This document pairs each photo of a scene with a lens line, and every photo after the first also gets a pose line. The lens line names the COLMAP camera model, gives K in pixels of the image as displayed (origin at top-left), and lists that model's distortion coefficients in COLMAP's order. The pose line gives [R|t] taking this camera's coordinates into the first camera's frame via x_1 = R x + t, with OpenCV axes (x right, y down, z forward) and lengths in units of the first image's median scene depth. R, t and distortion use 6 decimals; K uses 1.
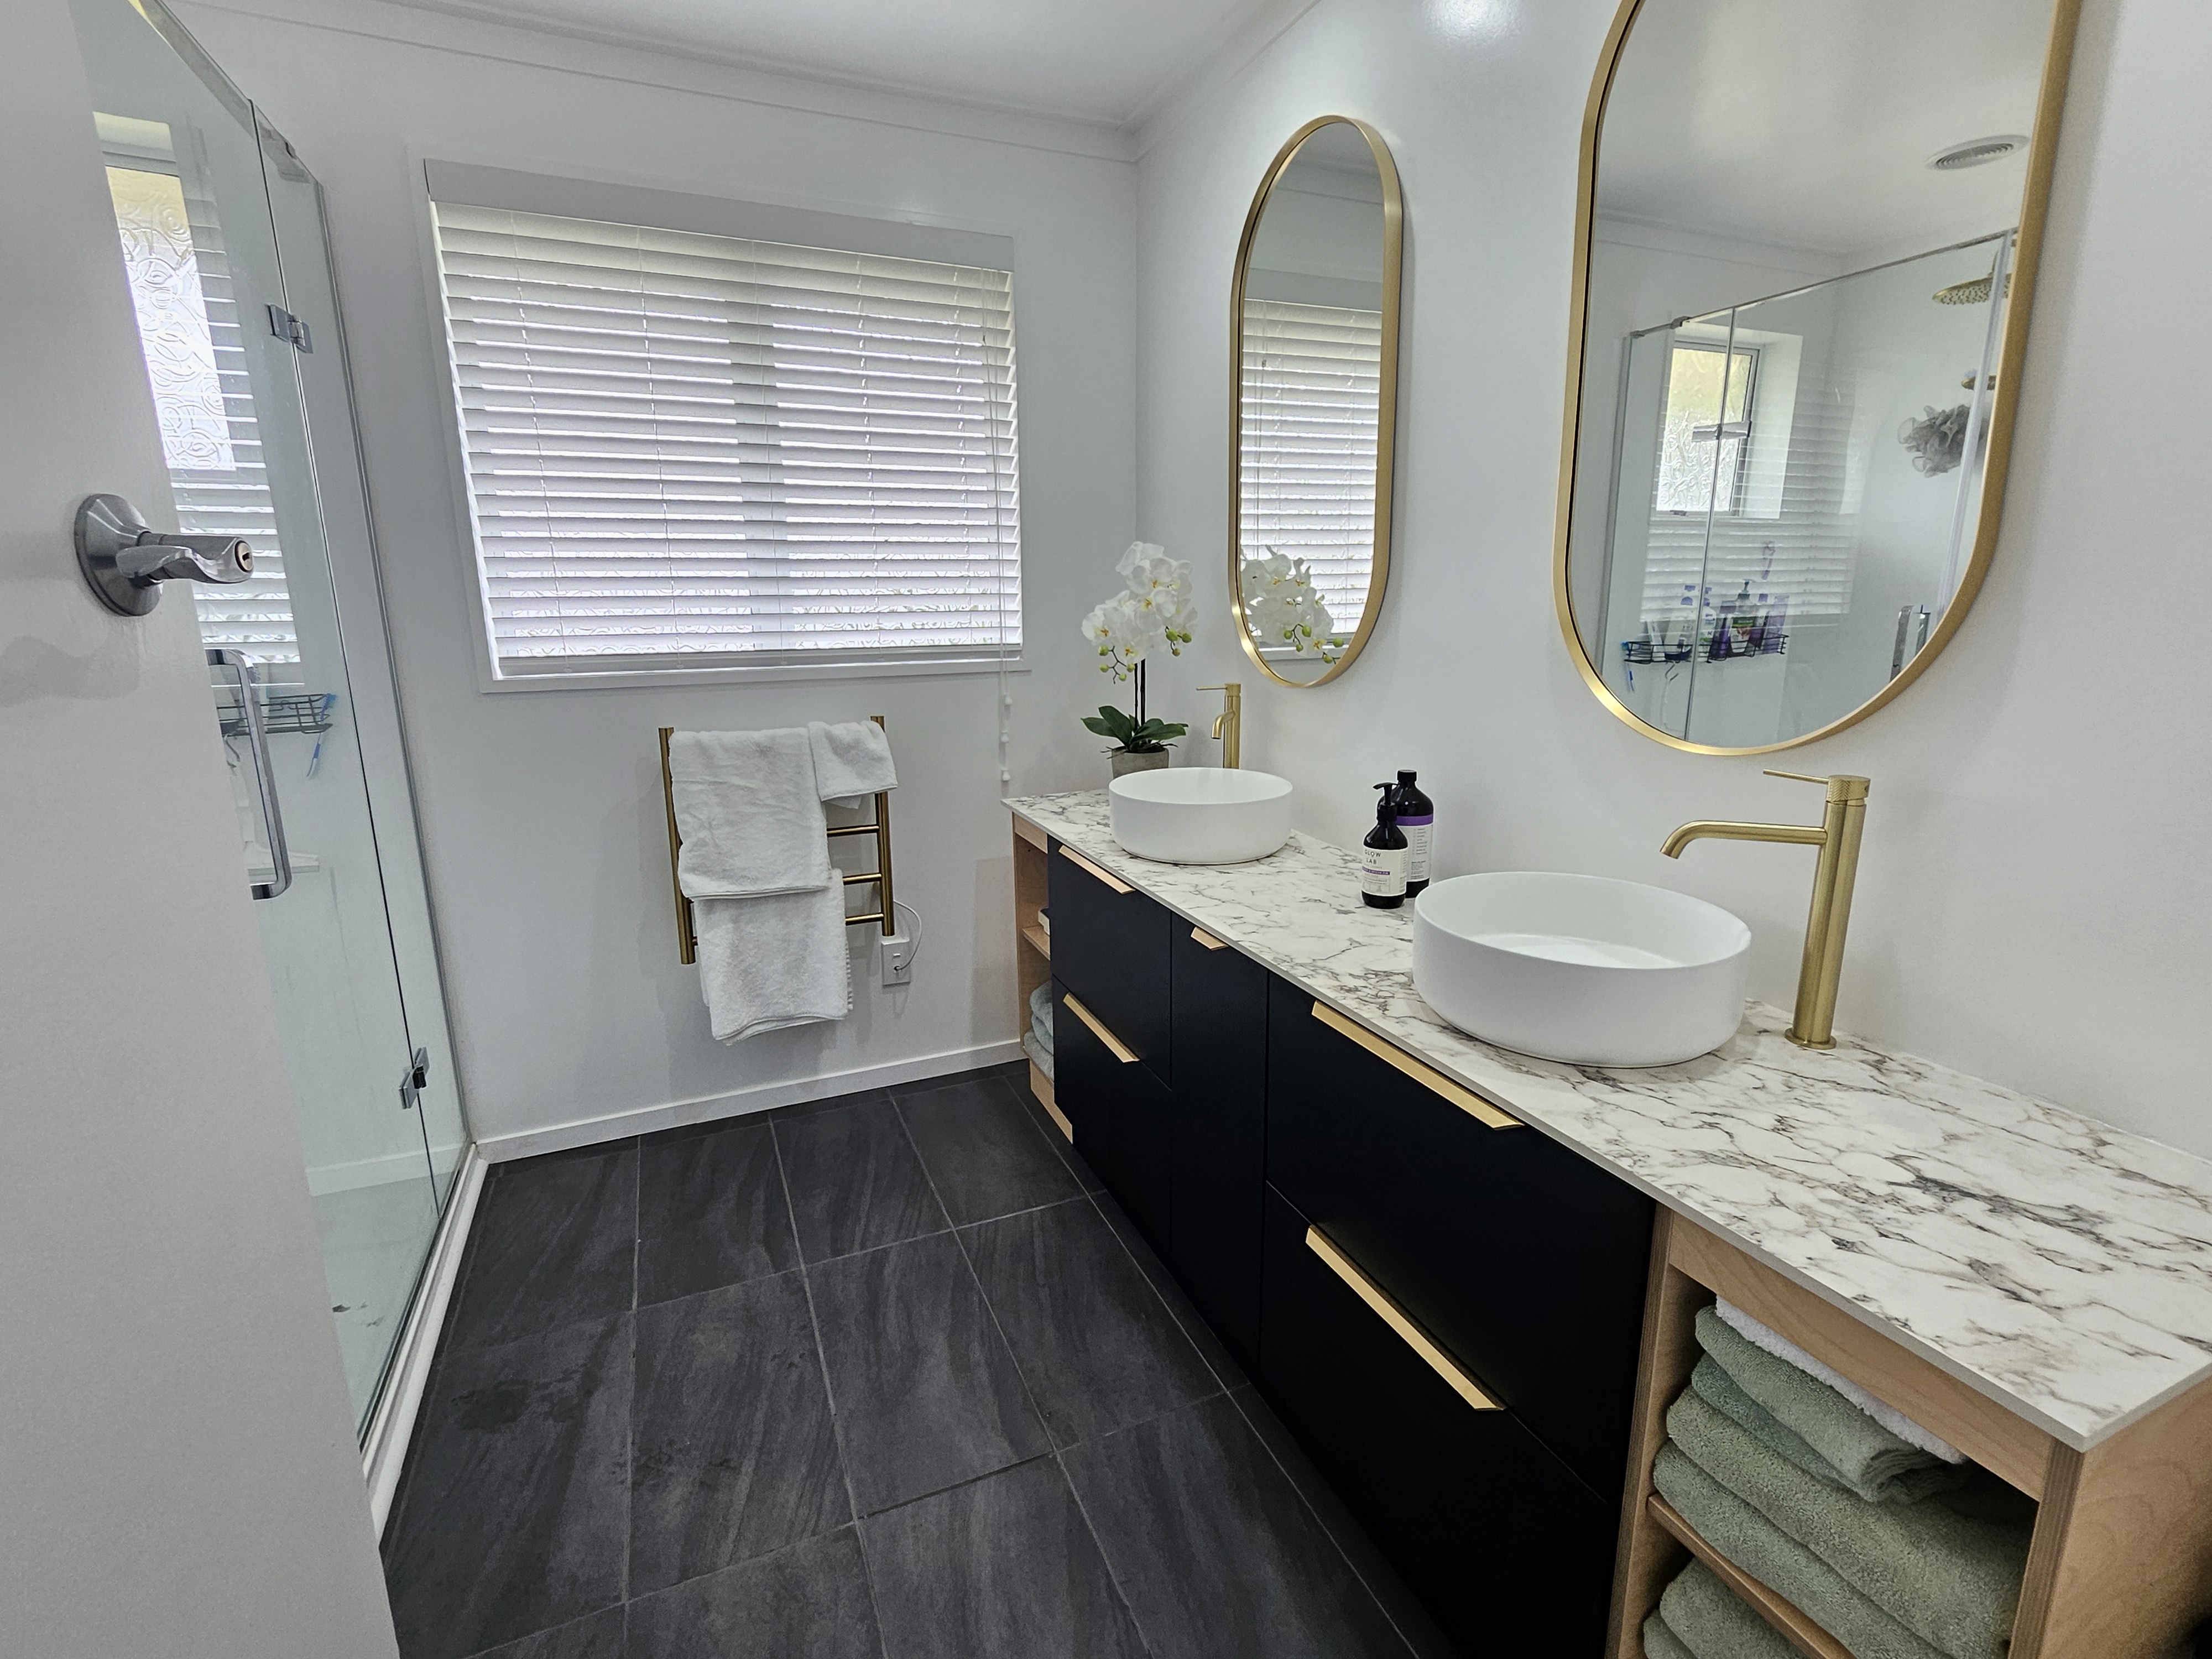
lens RADIAL K [[1020.6, 0, 1106.0], [0, 1020.6, 829.5], [0, 0, 1]] dist [0.013481, 0.001255]
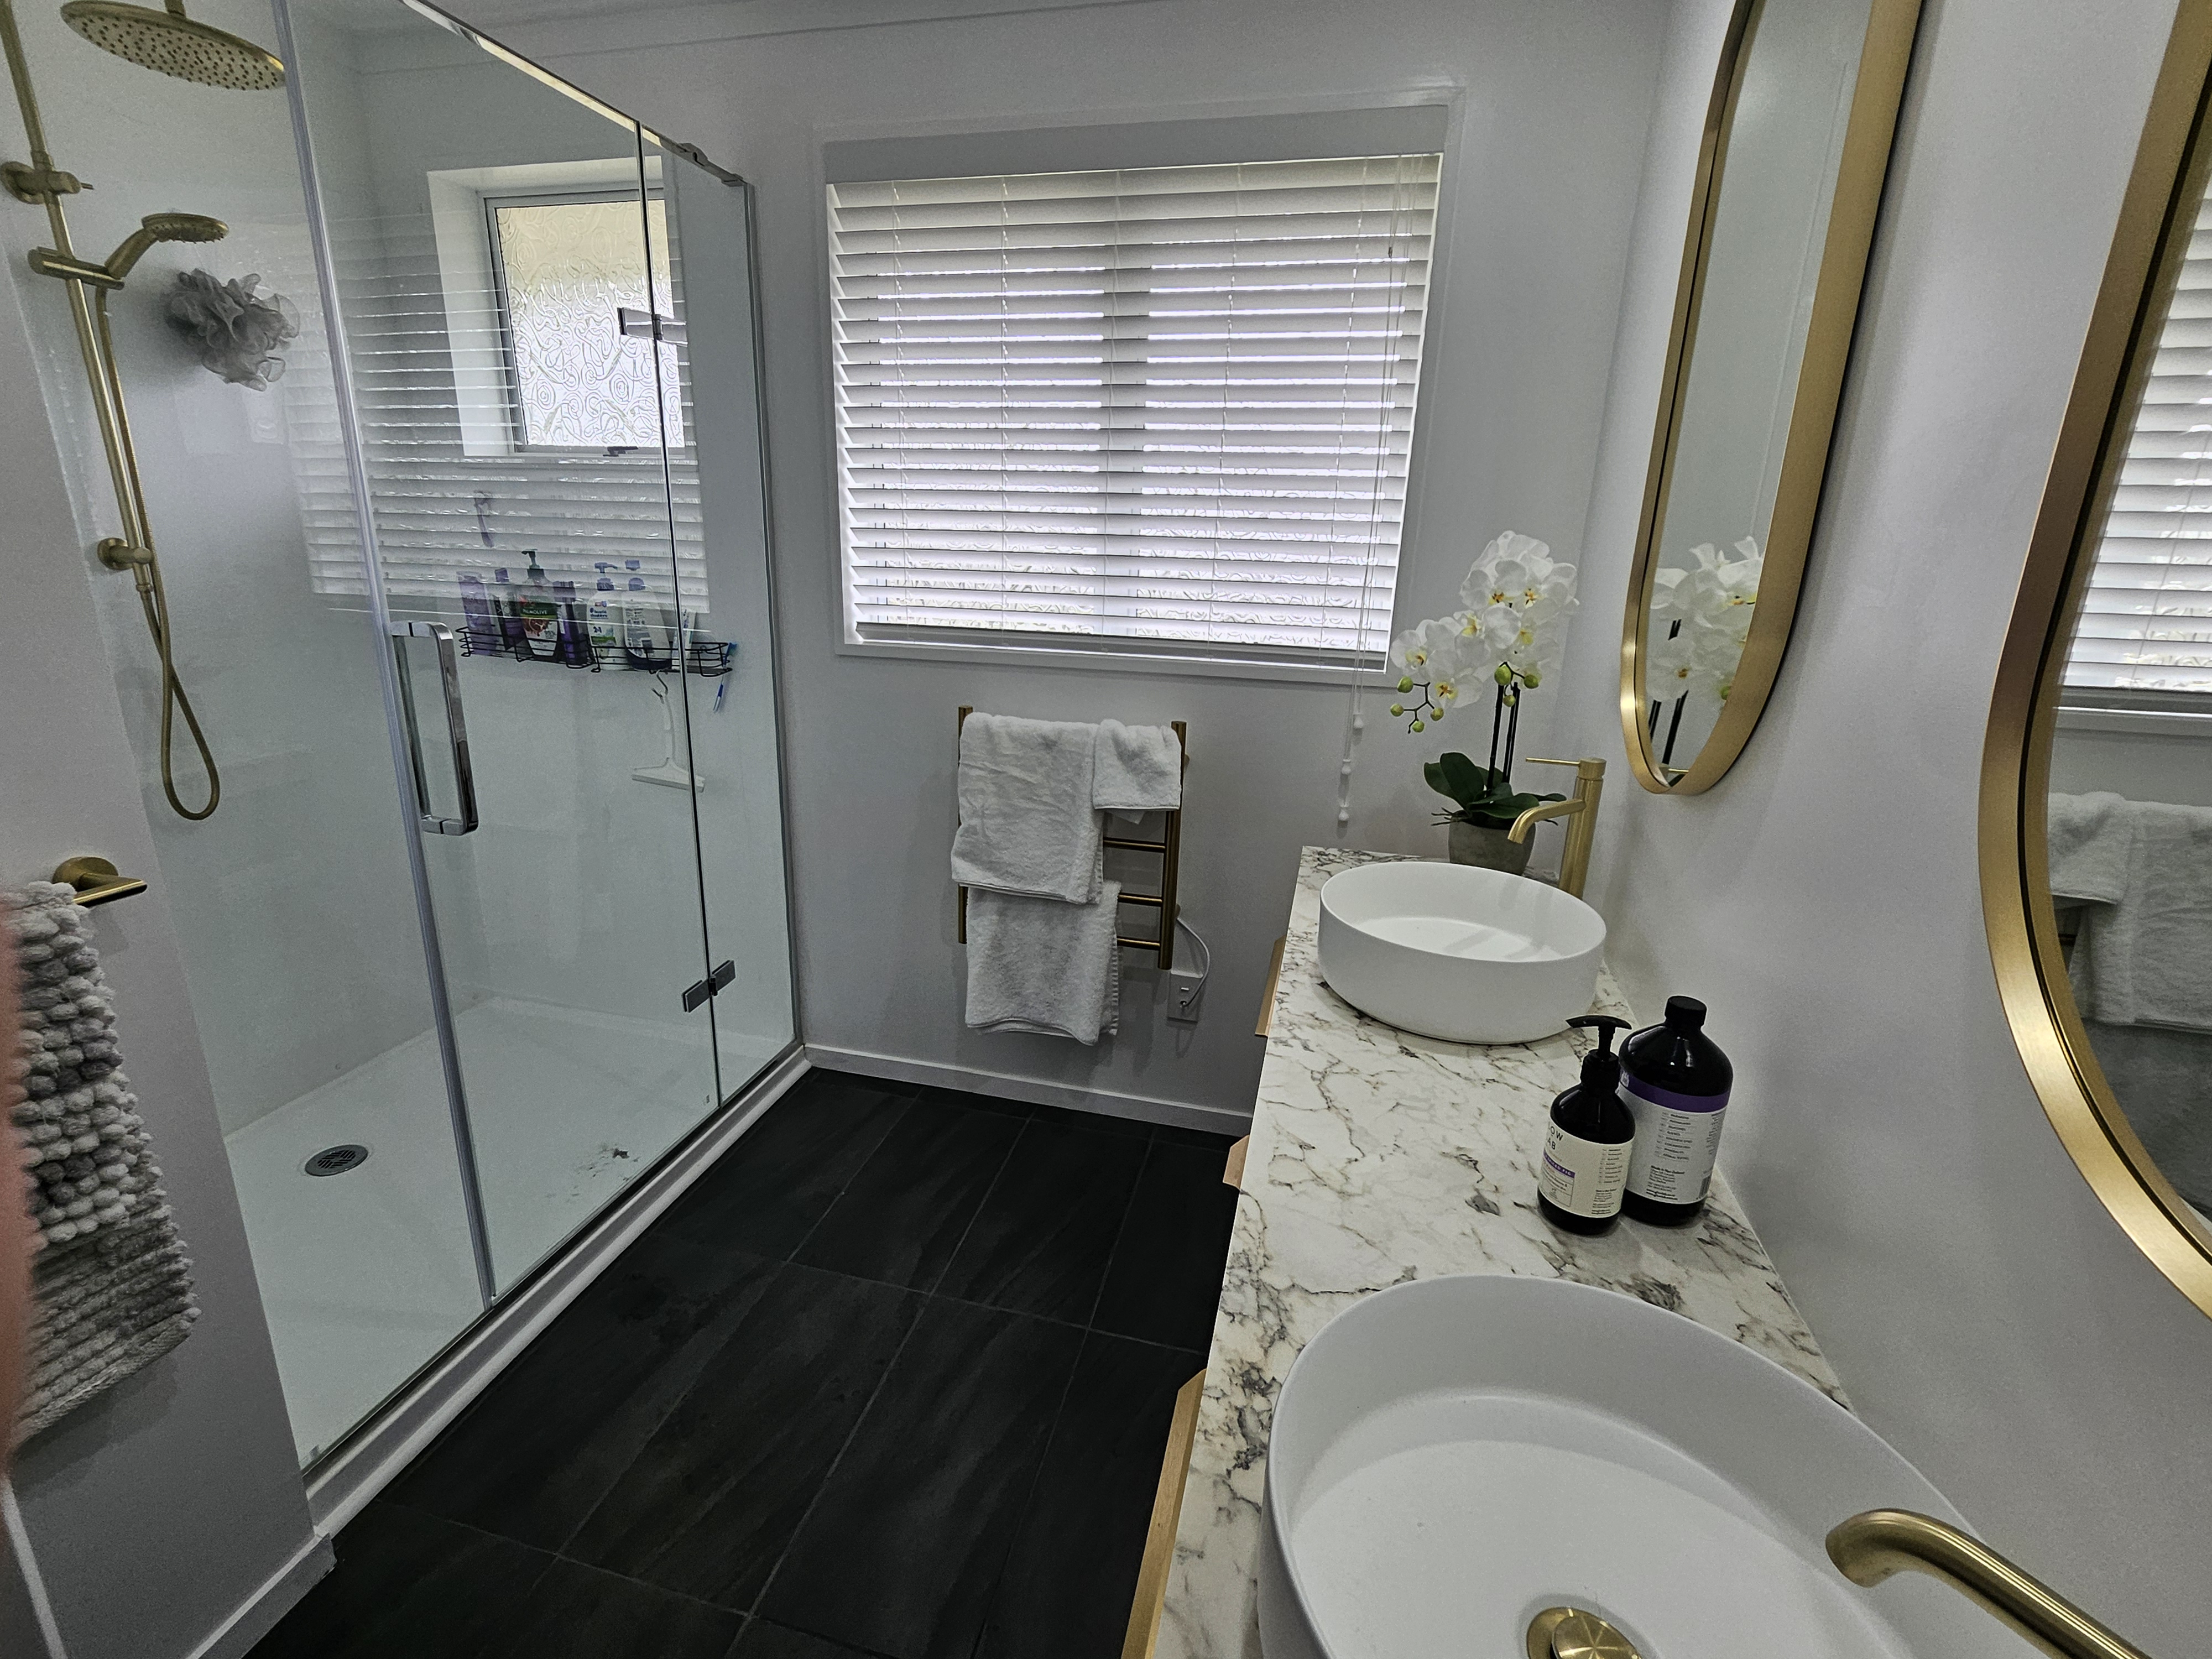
lens RADIAL K [[1020.6, 0, 1106.0], [0, 1020.6, 829.5], [0, 0, 1]] dist [0.013481, 0.001255]
pose [[0.791094, 0.206628, -0.575739, 0.259439], [-0.174500, 0.978341, 0.111347, -0.115791], [0.586276, 0.012380, 0.810017, 0.284276]]
